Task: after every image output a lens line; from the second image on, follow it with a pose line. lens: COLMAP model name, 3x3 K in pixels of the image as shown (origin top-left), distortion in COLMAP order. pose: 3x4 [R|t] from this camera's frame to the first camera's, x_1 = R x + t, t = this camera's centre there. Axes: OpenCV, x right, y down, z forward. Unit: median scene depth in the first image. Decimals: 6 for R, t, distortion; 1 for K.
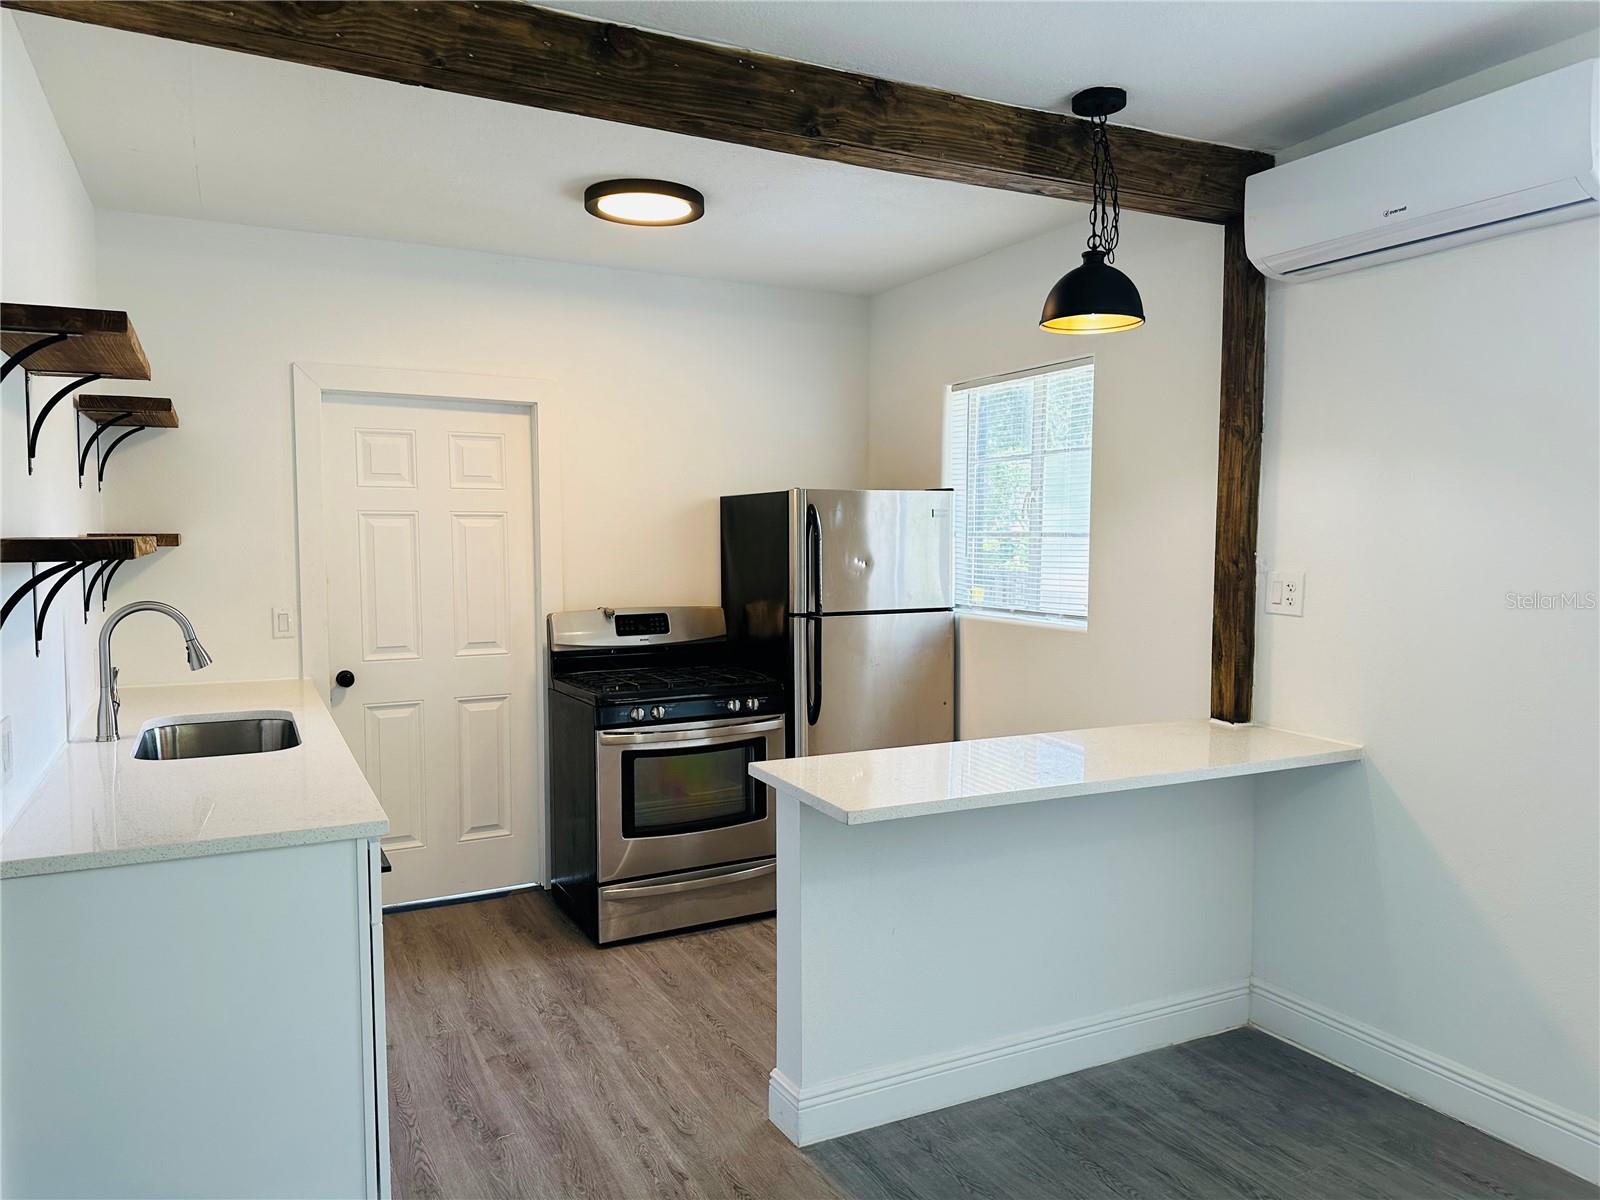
lens RADIAL K [[1121.9, 0, 802.5], [0, 1121.9, 599.6], [0, 0, 1]] dist [0.056051, -0.000388]
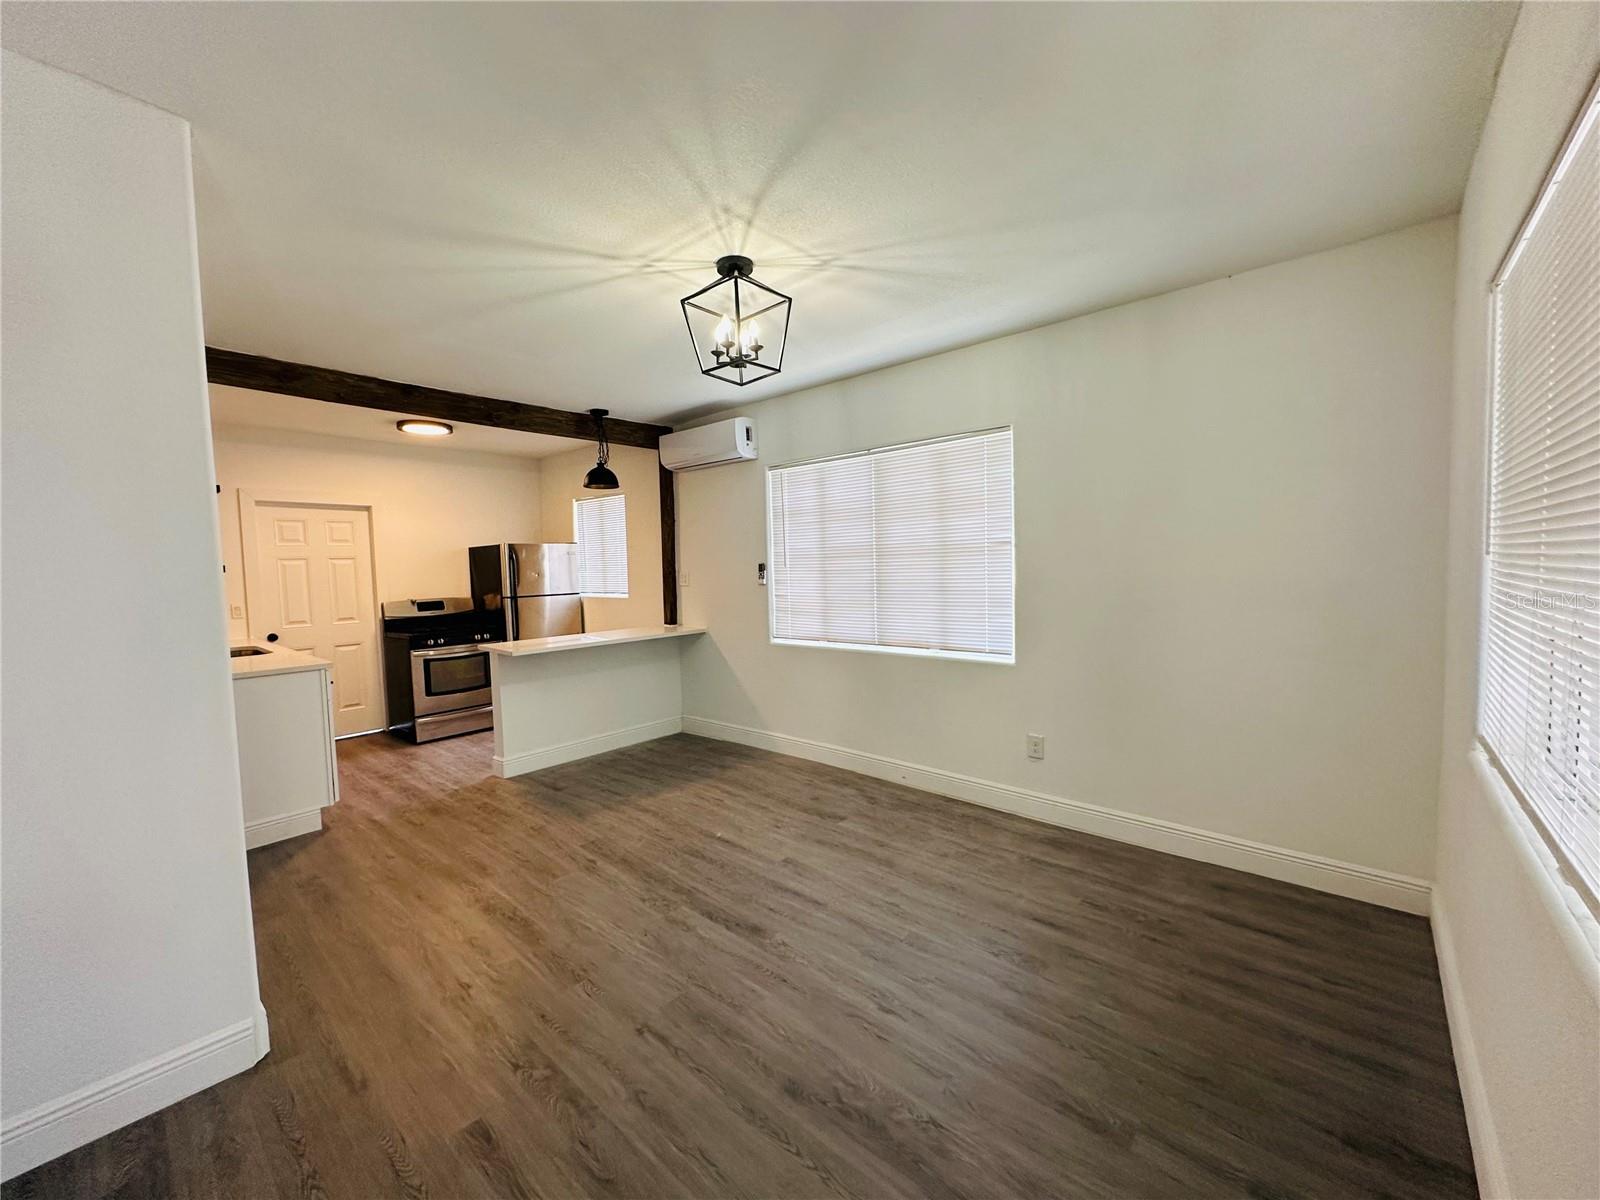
lens RADIAL K [[638.0, 0, 802.3], [0, 638.0, 599.6], [0, 0, 1]] dist [-0.009324, 0.000099]
pose [[0.925128, -0.044144, 0.377081, 0.073297], [0.046659, 0.998908, 0.002468, 0.048042], [-0.376778, 0.015311, 0.926177, -0.514173]]
